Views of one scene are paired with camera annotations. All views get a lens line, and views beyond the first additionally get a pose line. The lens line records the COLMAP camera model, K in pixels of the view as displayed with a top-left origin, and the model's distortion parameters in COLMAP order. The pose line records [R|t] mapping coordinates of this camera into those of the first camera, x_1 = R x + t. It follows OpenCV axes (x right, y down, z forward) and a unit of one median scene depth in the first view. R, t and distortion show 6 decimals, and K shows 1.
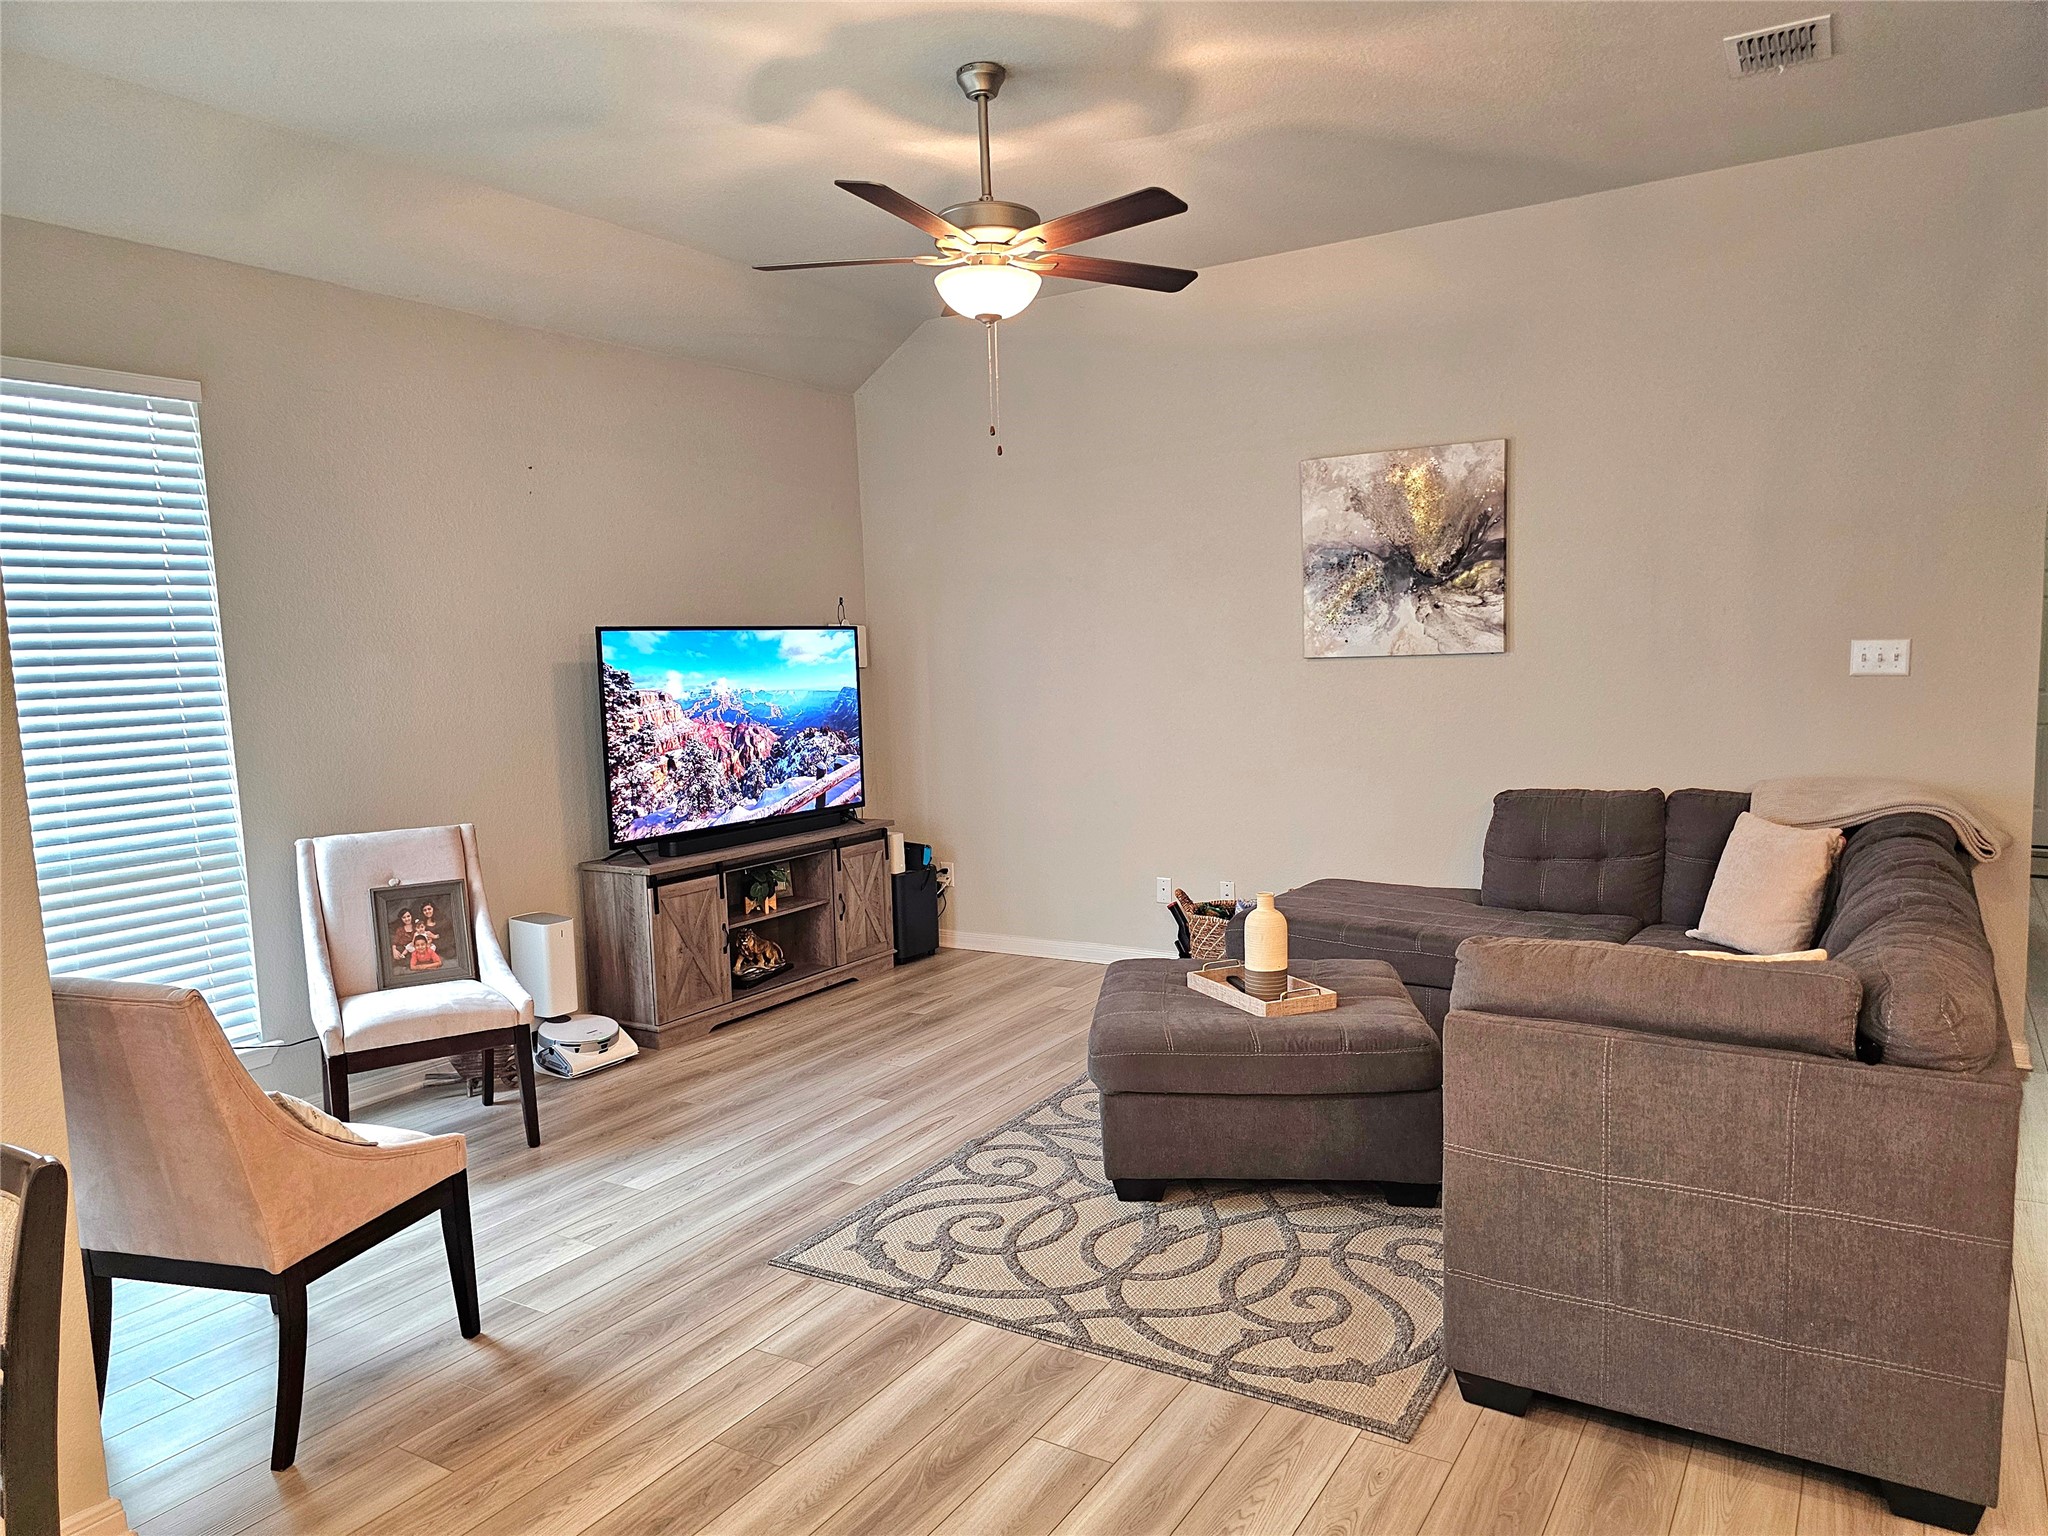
lens RADIAL K [[1380.3, 0, 1020.3], [0, 1380.3, 774.3], [0, 0, 1]] dist [0.044978, -0.042056]
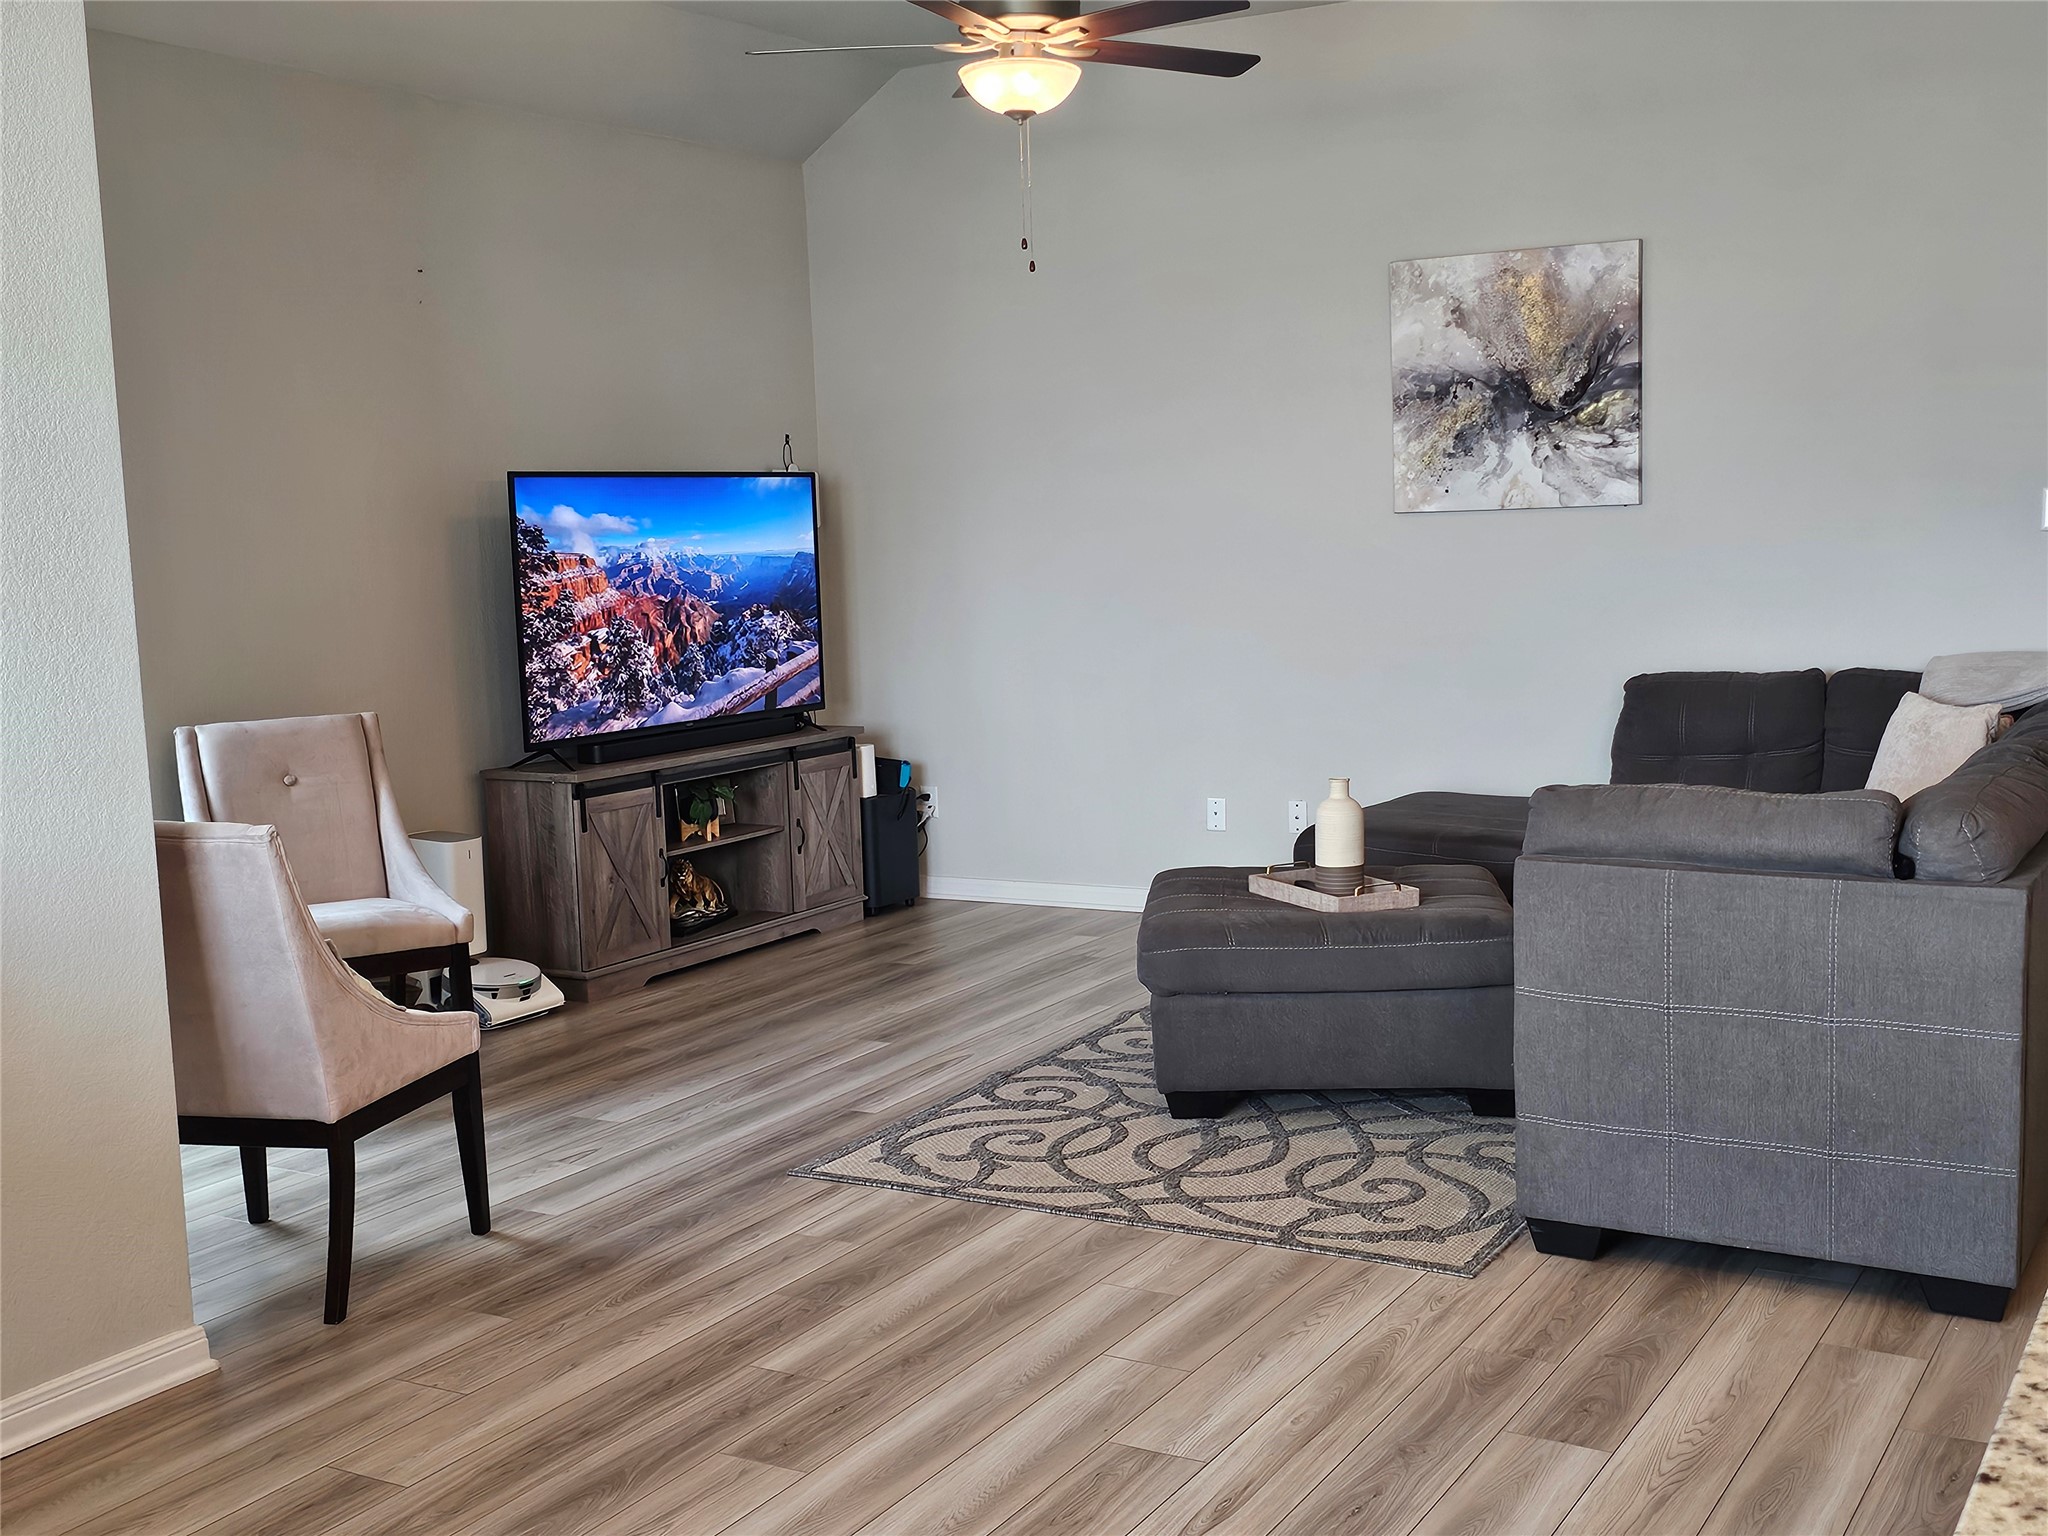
lens RADIAL K [[2270.5, 0, 1023.4], [0, 2270.5, 746.3], [0, 0, 1]] dist [0.061893, 0.000000]
pose [[0.999636, -0.002167, 0.026895, -0.054587], [0.001915, 0.999954, 0.009421, 0.048385], [-0.026915, -0.009366, 0.999594, -0.388302]]
